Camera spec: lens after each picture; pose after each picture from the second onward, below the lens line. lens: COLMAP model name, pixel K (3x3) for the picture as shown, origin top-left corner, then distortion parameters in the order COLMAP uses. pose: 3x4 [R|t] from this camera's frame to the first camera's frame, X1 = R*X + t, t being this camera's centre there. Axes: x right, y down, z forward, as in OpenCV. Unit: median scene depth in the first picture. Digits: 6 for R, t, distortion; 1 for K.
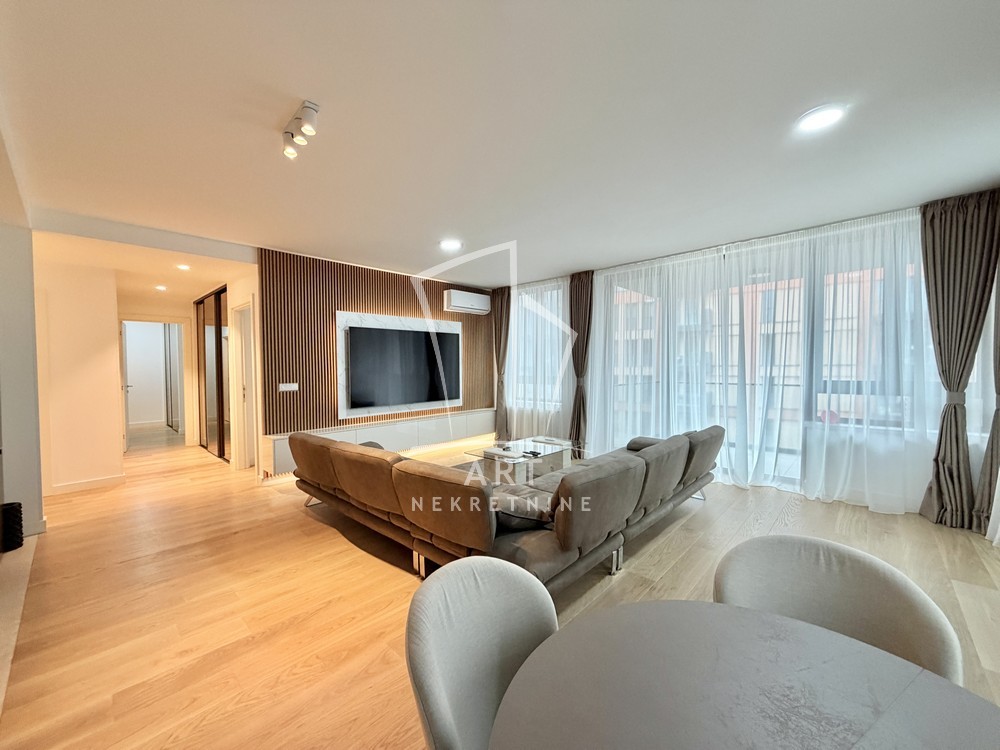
lens RADIAL K [[397.5, 0, 496.2], [0, 397.5, 377.7], [0, 0, 1]] dist [0.002105, -0.000069]
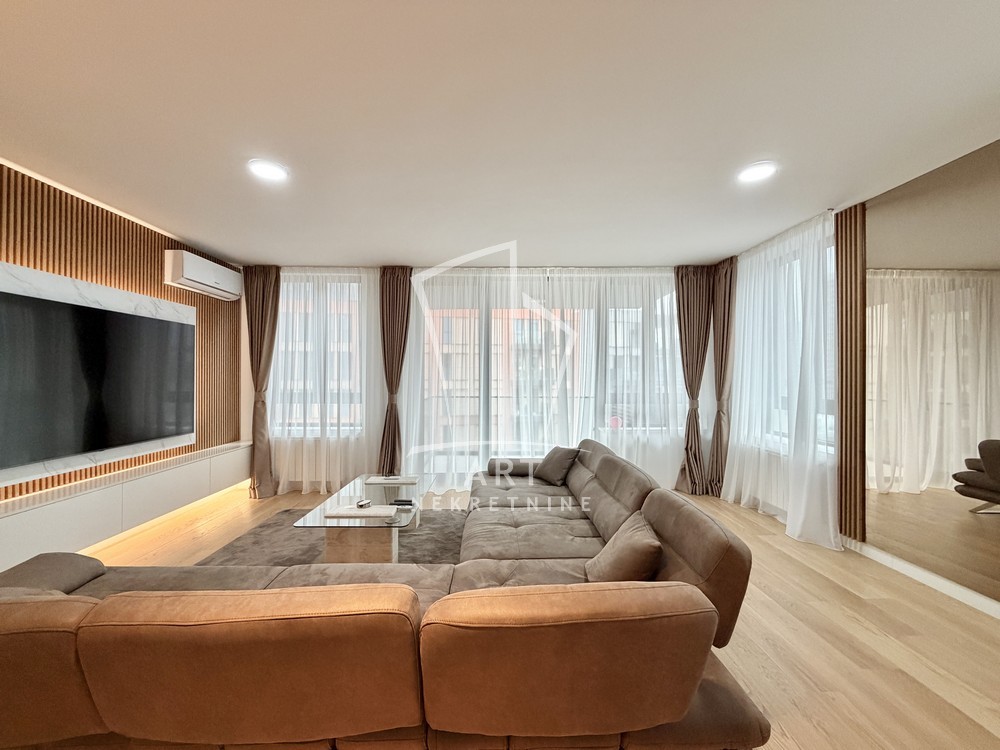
lens RADIAL K [[397.5, 0, 500.1], [0, 397.5, 376.6], [0, 0, 1]] dist [0.002105, -0.000069]
pose [[0.715466, 0.012907, 0.698529, -0.191556], [0.013787, 0.999374, -0.032587, -0.005979], [-0.698512, 0.032946, 0.714840, 0.248426]]
